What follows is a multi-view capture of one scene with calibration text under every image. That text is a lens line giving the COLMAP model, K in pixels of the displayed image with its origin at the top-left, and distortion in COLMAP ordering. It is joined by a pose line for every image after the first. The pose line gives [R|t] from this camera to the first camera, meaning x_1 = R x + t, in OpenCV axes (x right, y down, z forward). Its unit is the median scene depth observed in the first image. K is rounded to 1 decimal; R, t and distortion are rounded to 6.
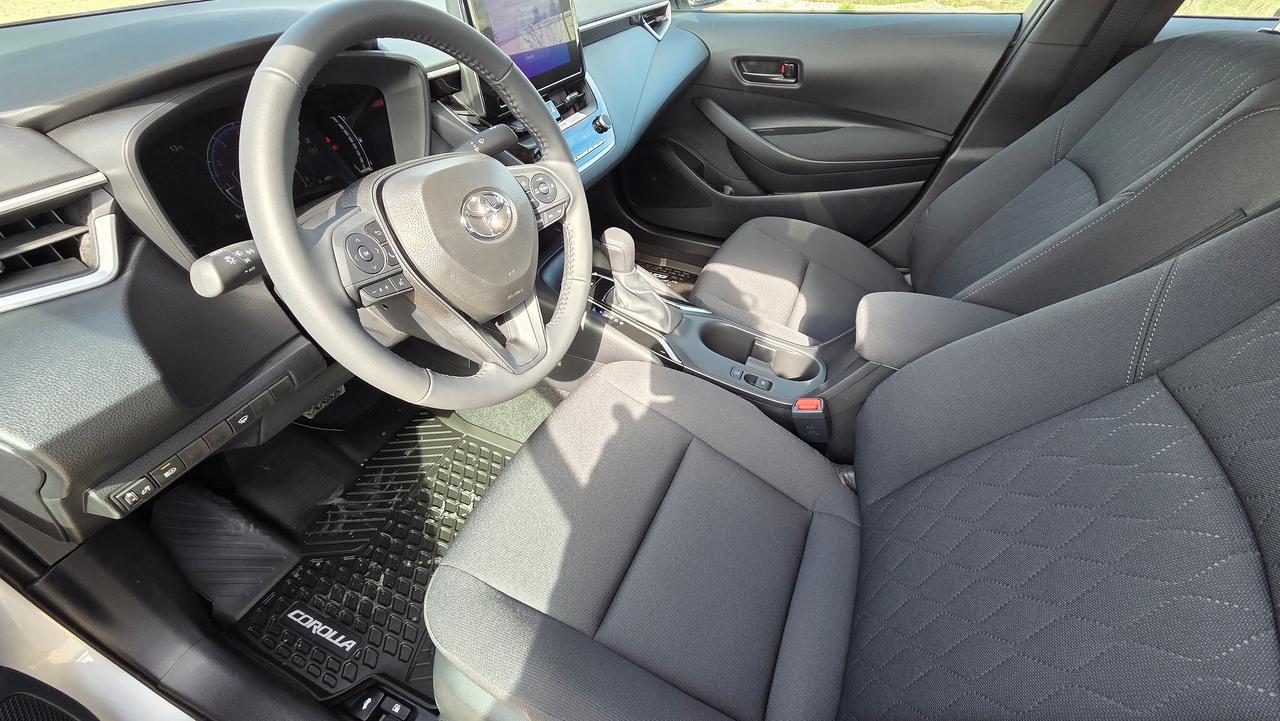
lens RADIAL K [[526.9, 0, 652.3], [0, 526.9, 357.7], [0, 0, 1]] dist [0.001839, -0.000111]
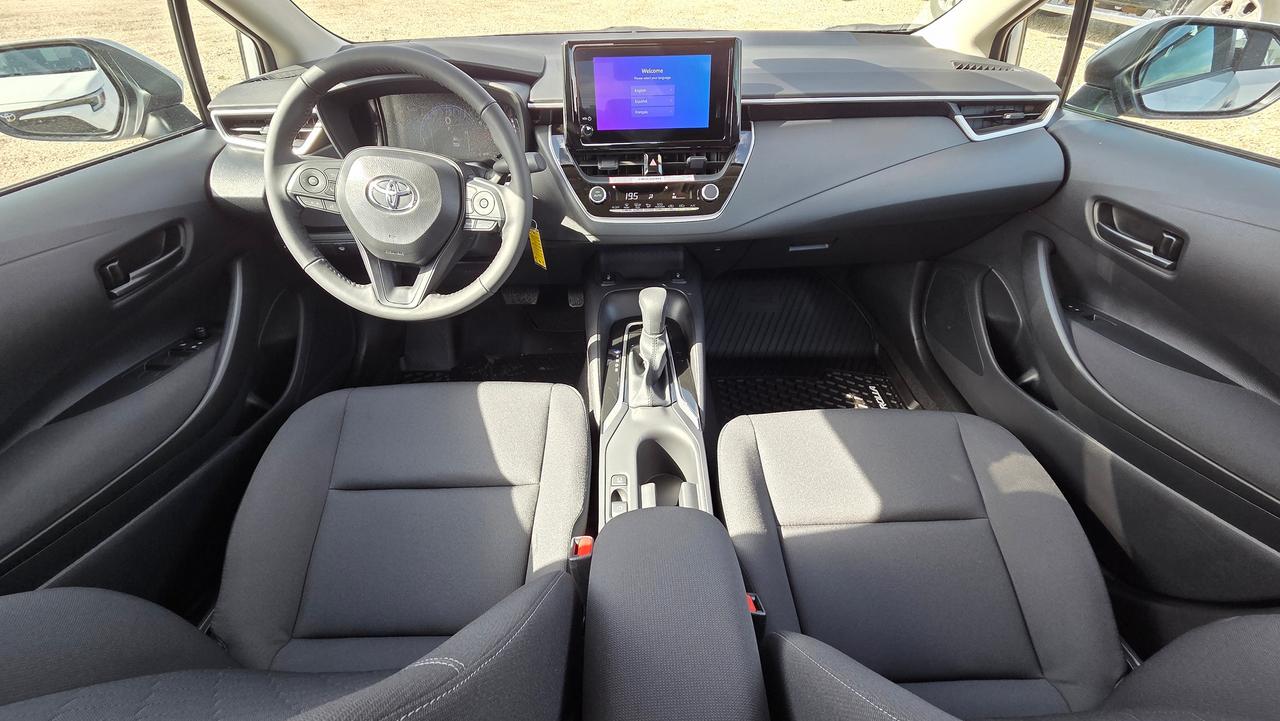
lens RADIAL K [[526.9, 0, 641.8], [0, 526.9, 361.2], [0, 0, 1]] dist [0.001839, -0.000111]
pose [[0.403801, 0.546629, -0.733581, 0.494911], [-0.575072, 0.775297, 0.261164, -0.262406], [0.711503, 0.316404, 0.627417, 0.274367]]
